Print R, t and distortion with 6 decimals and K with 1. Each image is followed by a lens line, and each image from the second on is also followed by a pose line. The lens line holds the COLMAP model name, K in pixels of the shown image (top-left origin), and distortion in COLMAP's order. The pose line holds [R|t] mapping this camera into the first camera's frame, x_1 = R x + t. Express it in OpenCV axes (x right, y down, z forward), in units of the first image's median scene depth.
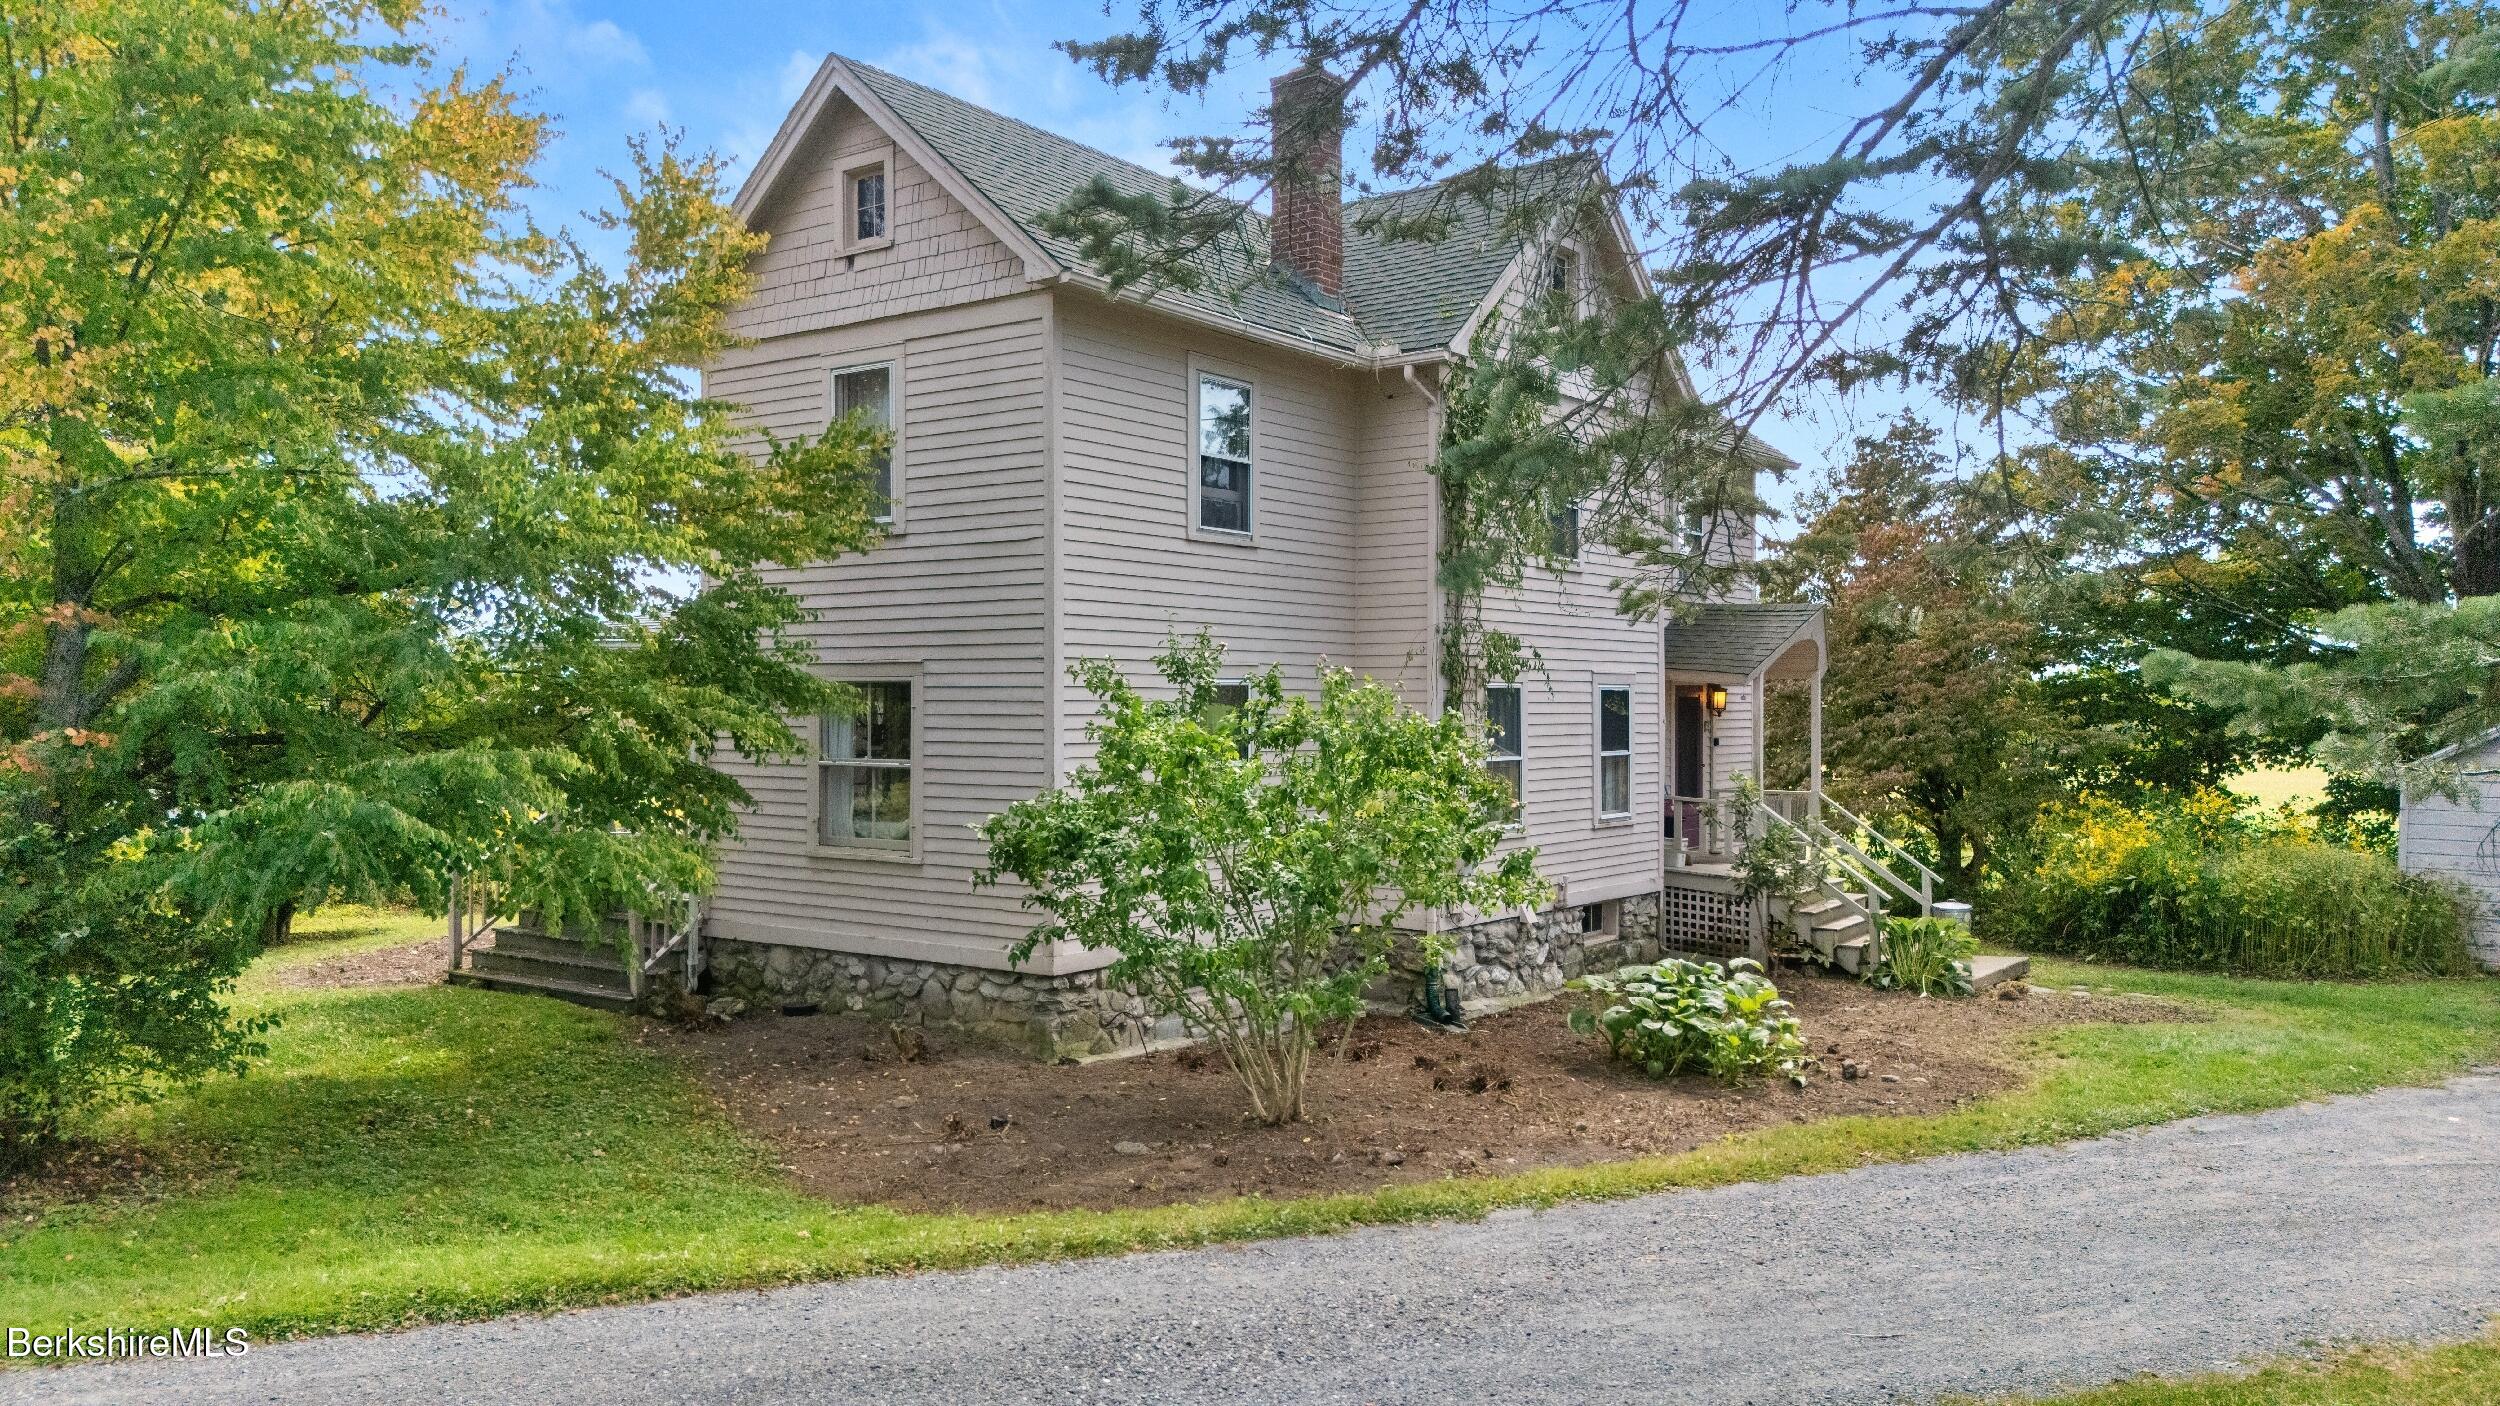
lens RADIAL K [[1844.1, 0, 1159.4], [0, 1844.1, 747.5], [0, 0, 1]] dist [0.092602, -0.121363]
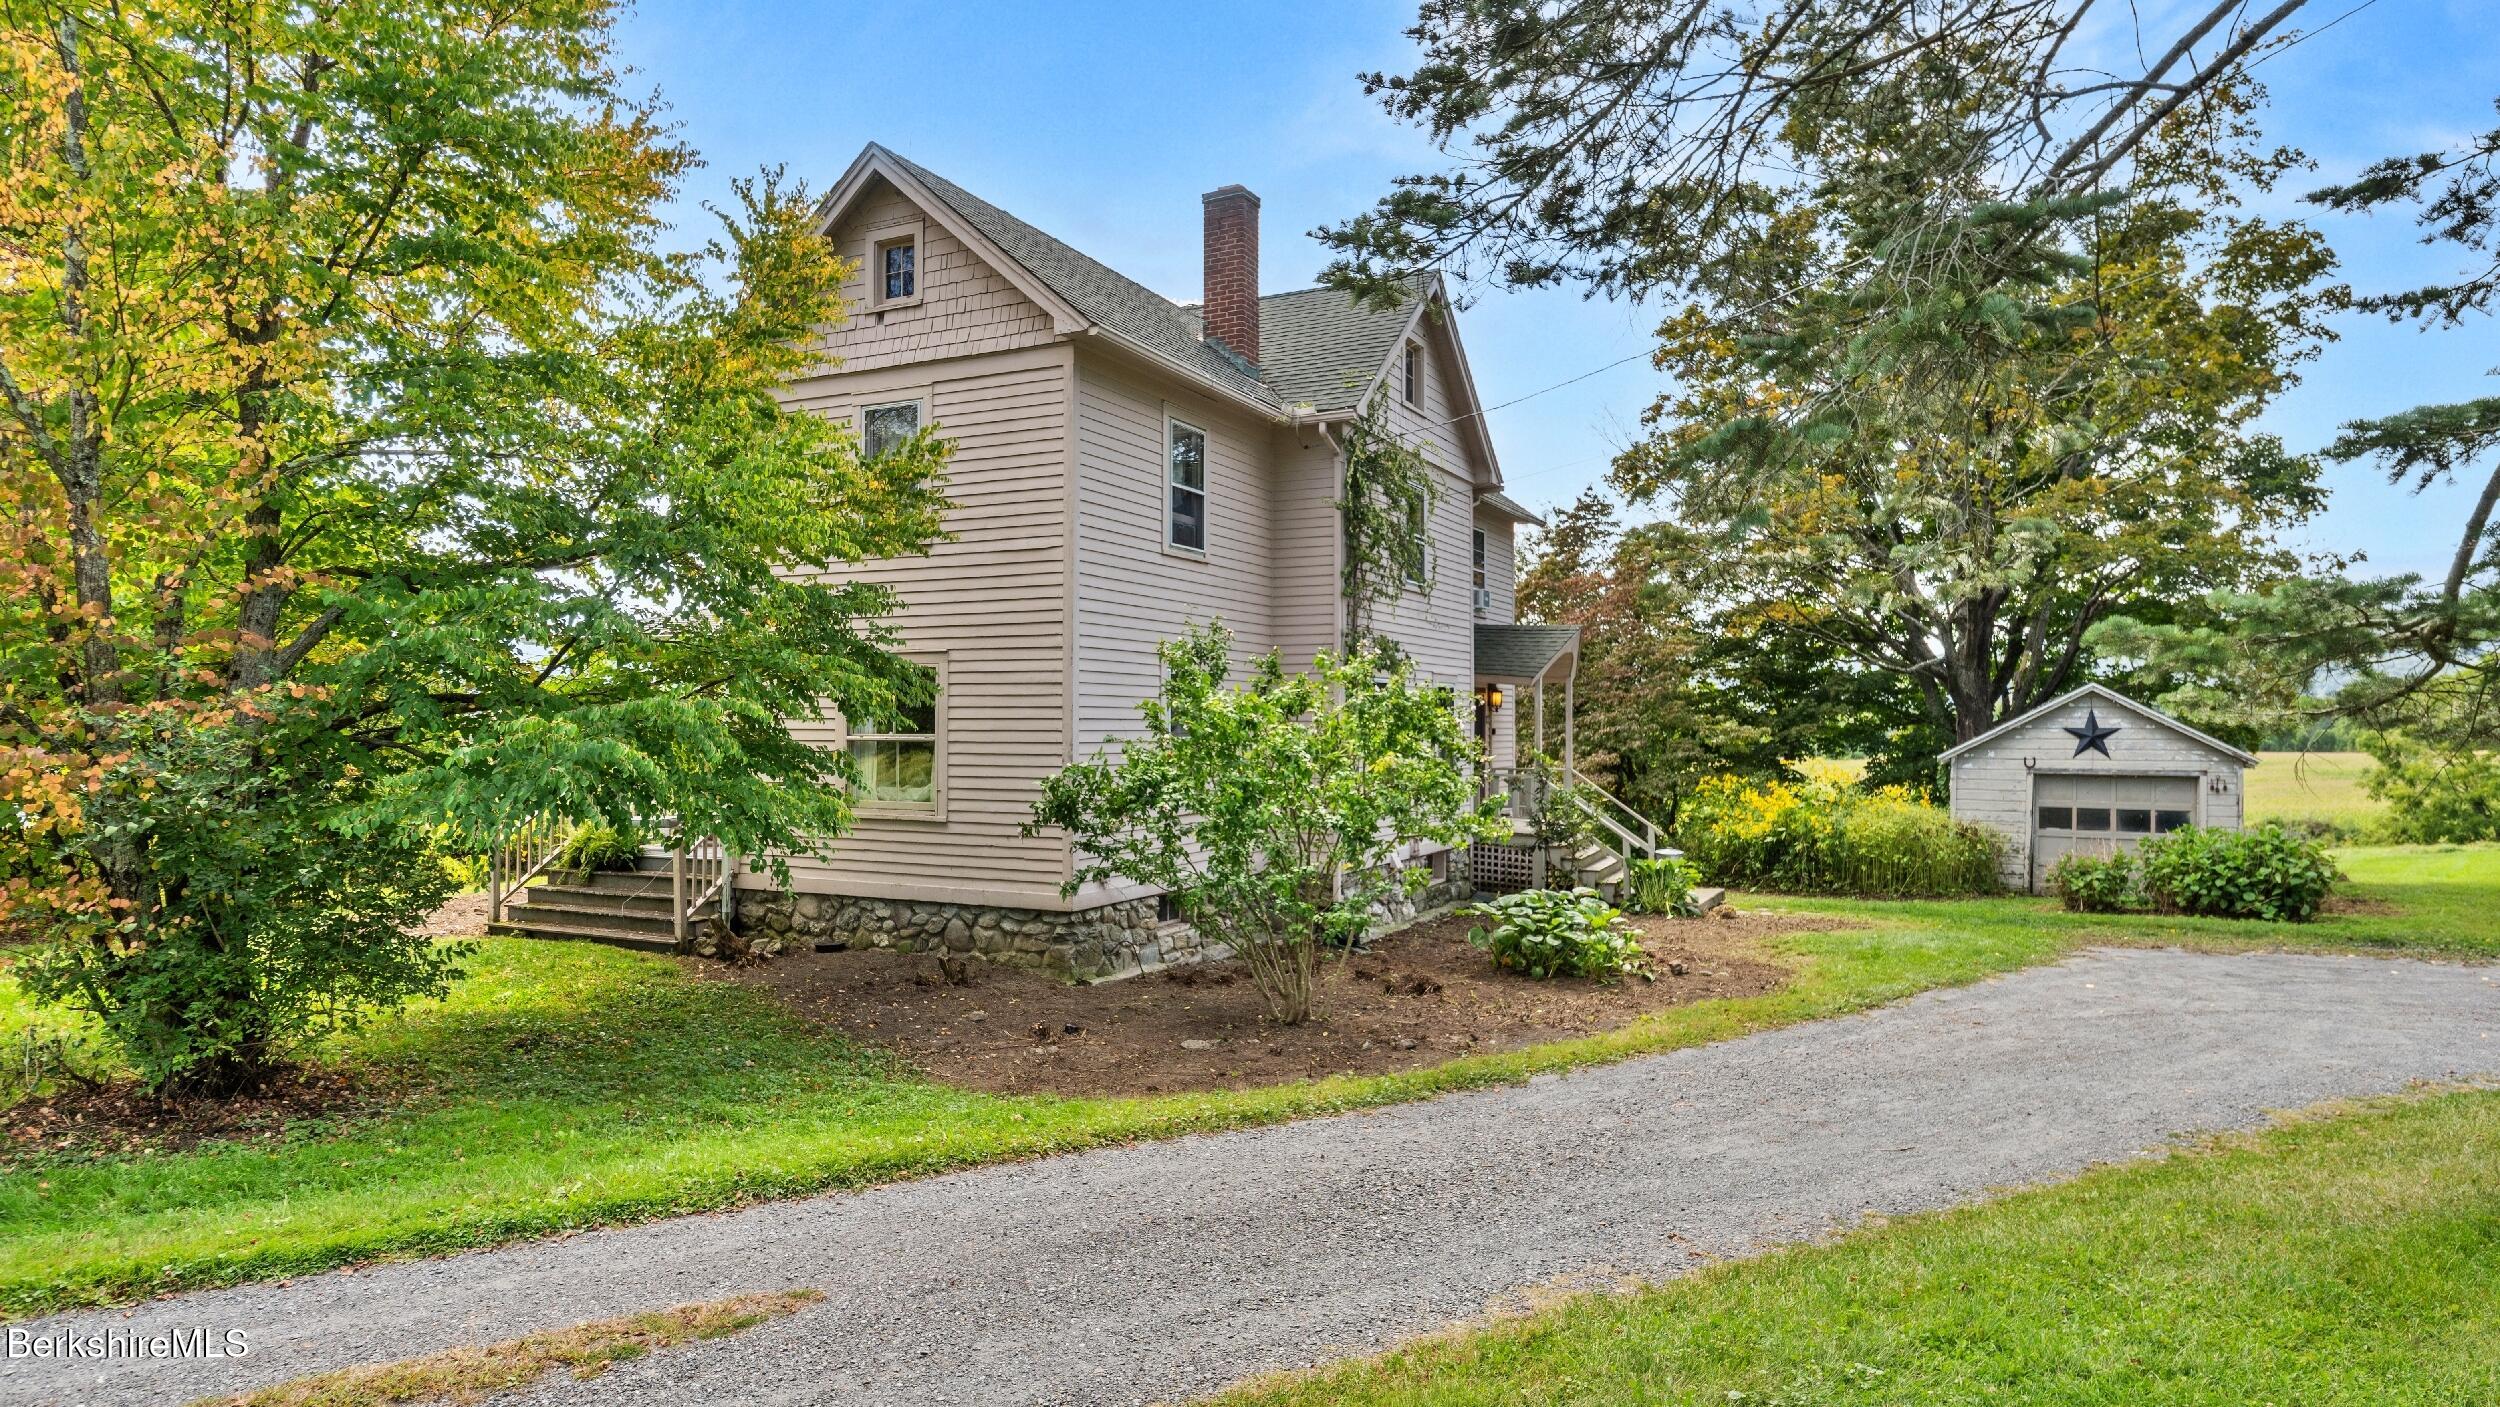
lens RADIAL K [[1448.8, 0, 1160.8], [0, 1448.8, 744.1], [0, 0, 1]] dist [-0.011597, -0.000117]
pose [[0.983079, -0.000014, 0.183183, -0.164557], [0.002296, 0.999922, -0.012245, 0.025335], [-0.183168, 0.012458, 0.983003, 0.060470]]
